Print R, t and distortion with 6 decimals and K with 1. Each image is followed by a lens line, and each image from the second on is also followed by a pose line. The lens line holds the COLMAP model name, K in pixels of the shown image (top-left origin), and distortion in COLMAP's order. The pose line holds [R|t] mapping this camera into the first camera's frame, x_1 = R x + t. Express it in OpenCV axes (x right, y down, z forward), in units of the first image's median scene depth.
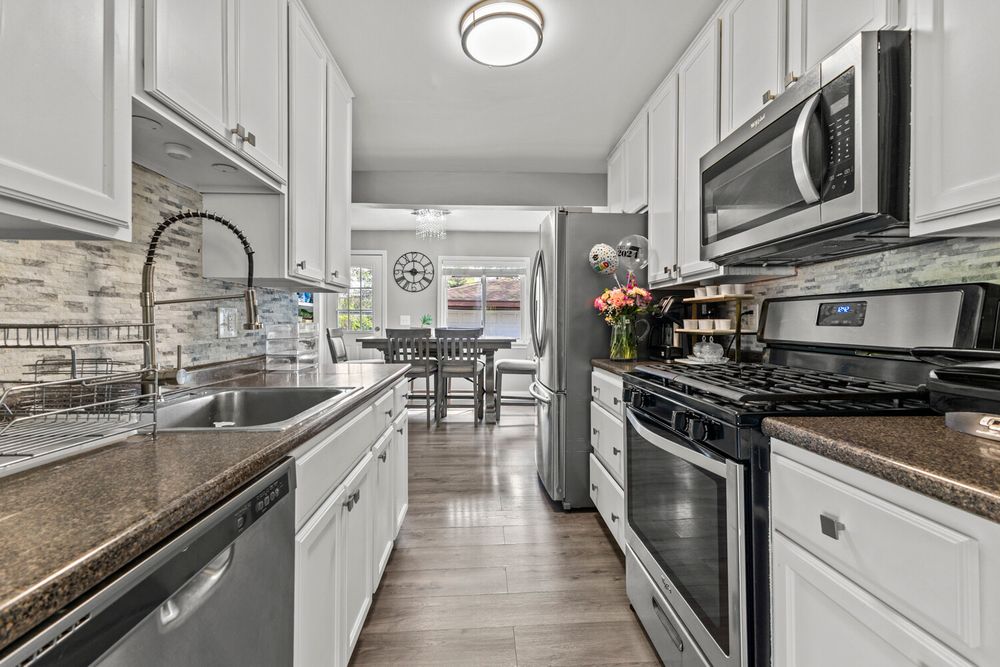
lens RADIAL K [[433.1, 0, 498.2], [0, 433.1, 326.6], [0, 0, 1]] dist [0.001996, 0.000208]
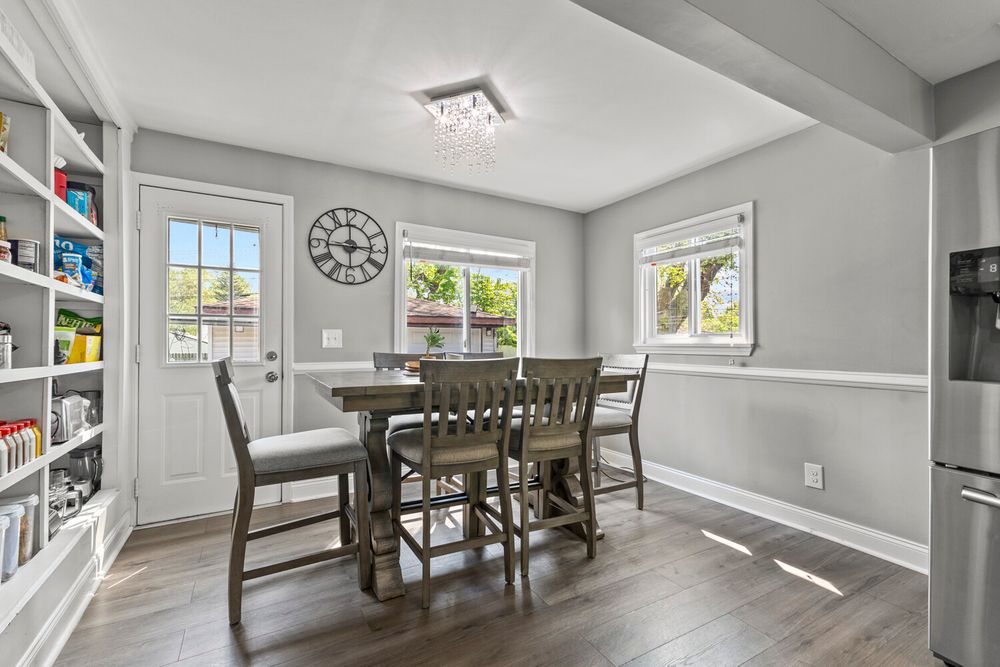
lens RADIAL K [[433.1, 0, 501.8], [0, 433.1, 339.7], [0, 0, 1]] dist [0.001996, 0.000208]
pose [[0.878176, 0.002773, 0.478329, -0.284358], [0.002333, 0.999946, -0.010078, -0.007251], [-0.478331, 0.009966, 0.878123, 0.451694]]
